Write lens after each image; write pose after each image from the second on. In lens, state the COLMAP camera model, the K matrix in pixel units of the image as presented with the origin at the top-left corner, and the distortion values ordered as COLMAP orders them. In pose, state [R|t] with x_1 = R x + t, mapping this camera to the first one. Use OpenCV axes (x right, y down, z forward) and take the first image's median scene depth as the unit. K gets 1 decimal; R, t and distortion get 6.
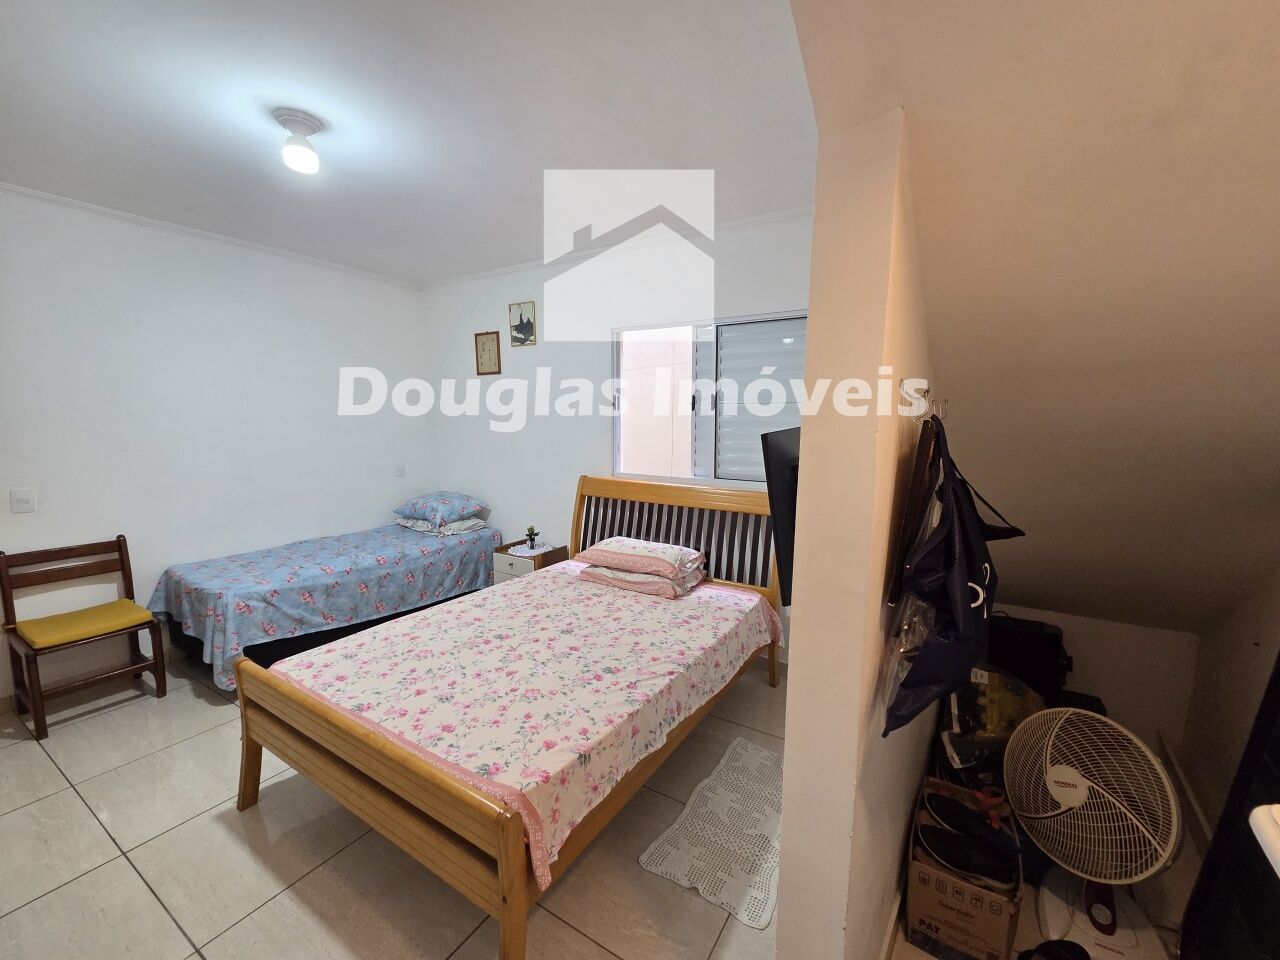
lens RADIAL K [[522.4, 0, 641.6], [0, 522.4, 477.2], [0, 0, 1]] dist [-0.002027, -0.000407]
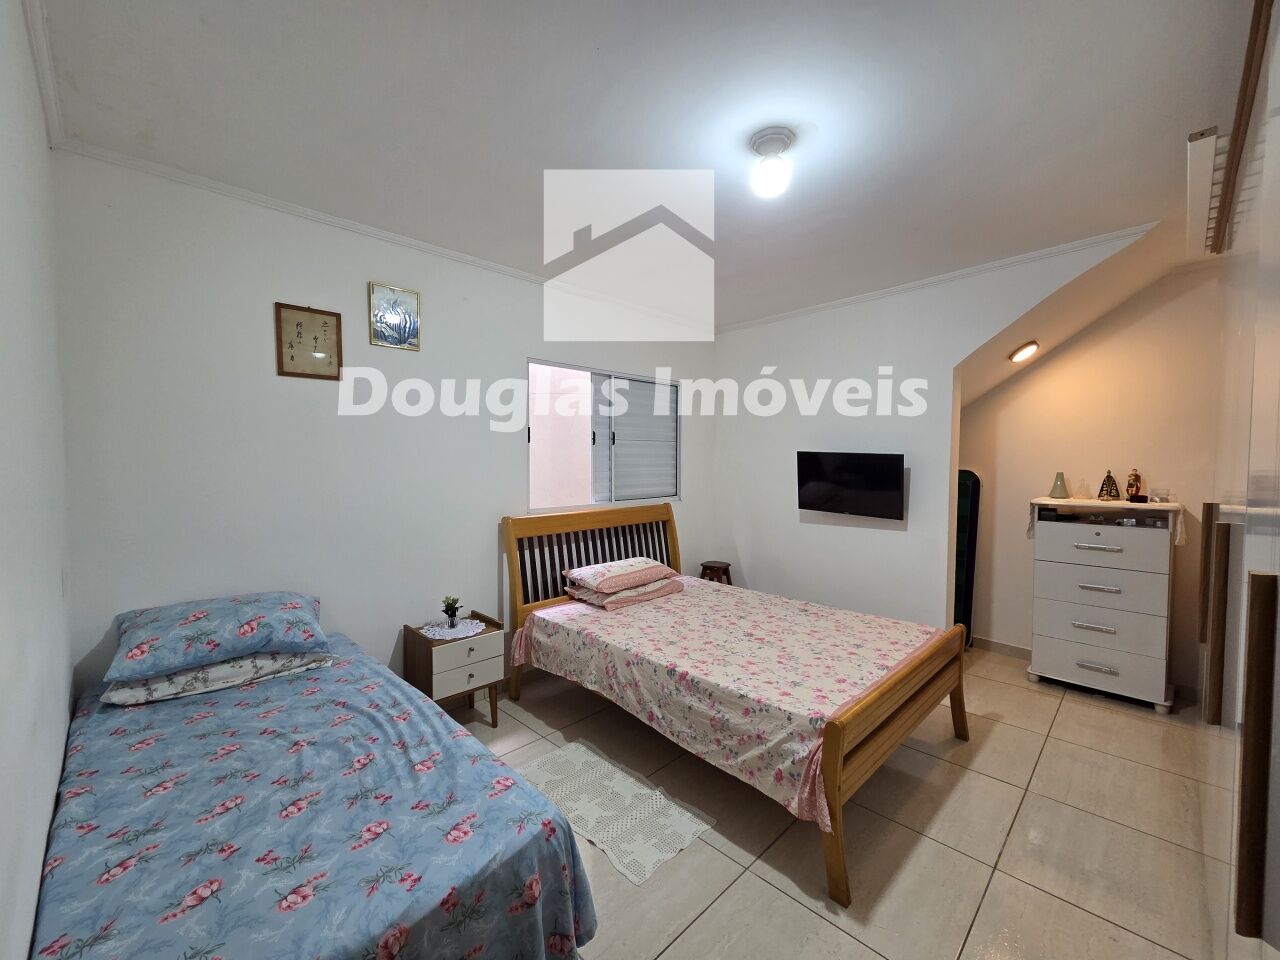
lens RADIAL K [[522.4, 0, 641.7], [0, 522.4, 481.7], [0, 0, 1]] dist [-0.002027, -0.000407]
pose [[0.231105, -0.049009, 0.971694, -1.181128], [0.119011, 0.992654, 0.021761, -0.070688], [-0.965623, 0.110613, 0.235240, 0.757563]]
